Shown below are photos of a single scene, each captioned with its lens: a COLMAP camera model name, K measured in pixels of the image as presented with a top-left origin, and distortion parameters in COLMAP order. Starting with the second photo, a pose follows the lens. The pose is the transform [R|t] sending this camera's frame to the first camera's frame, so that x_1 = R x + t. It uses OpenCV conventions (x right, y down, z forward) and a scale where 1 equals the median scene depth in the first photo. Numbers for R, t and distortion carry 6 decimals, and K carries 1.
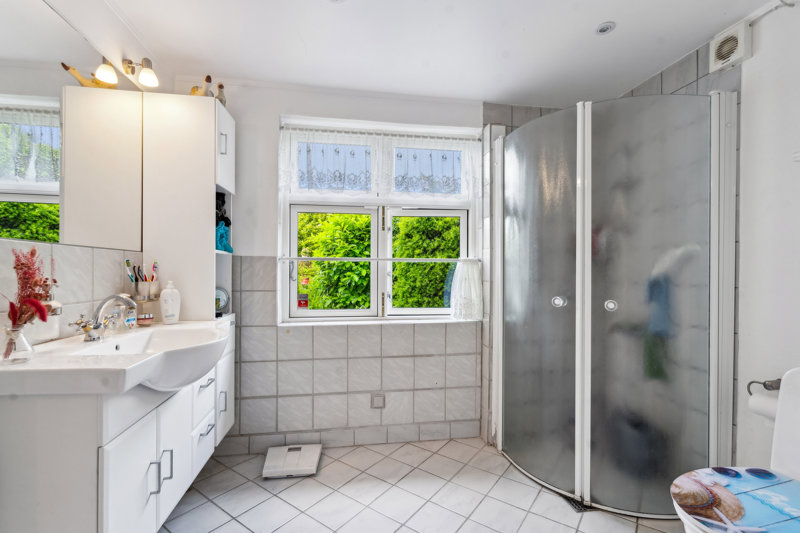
lens RADIAL K [[369.9, 0, 401.0], [0, 369.9, 273.5], [0, 0, 1]] dist [-0.002368, -0.000101]
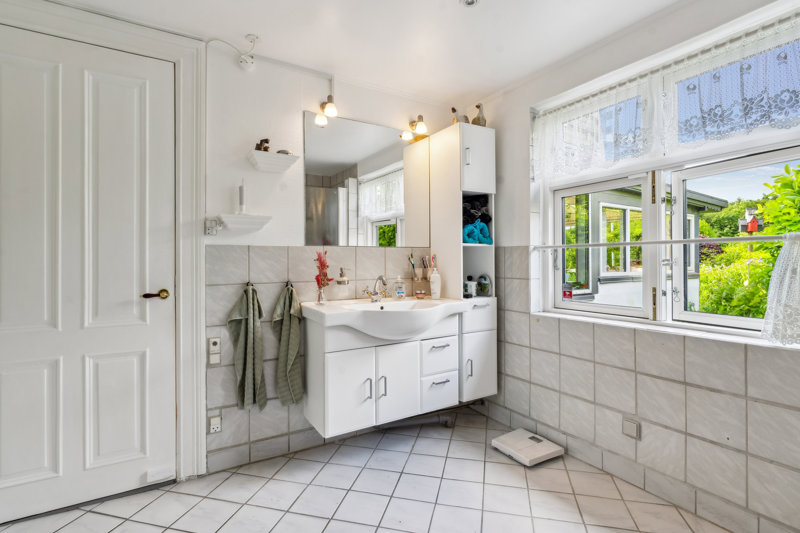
lens RADIAL K [[385.0, 0, 400.9], [0, 385.0, 260.9], [0, 0, 1]] dist [-0.002911, -0.000578]
pose [[0.378811, -0.006701, -0.925450, 0.513607], [0.002840, 0.999977, -0.006078, 0.001779], [0.925470, -0.000326, 0.378822, 0.263633]]
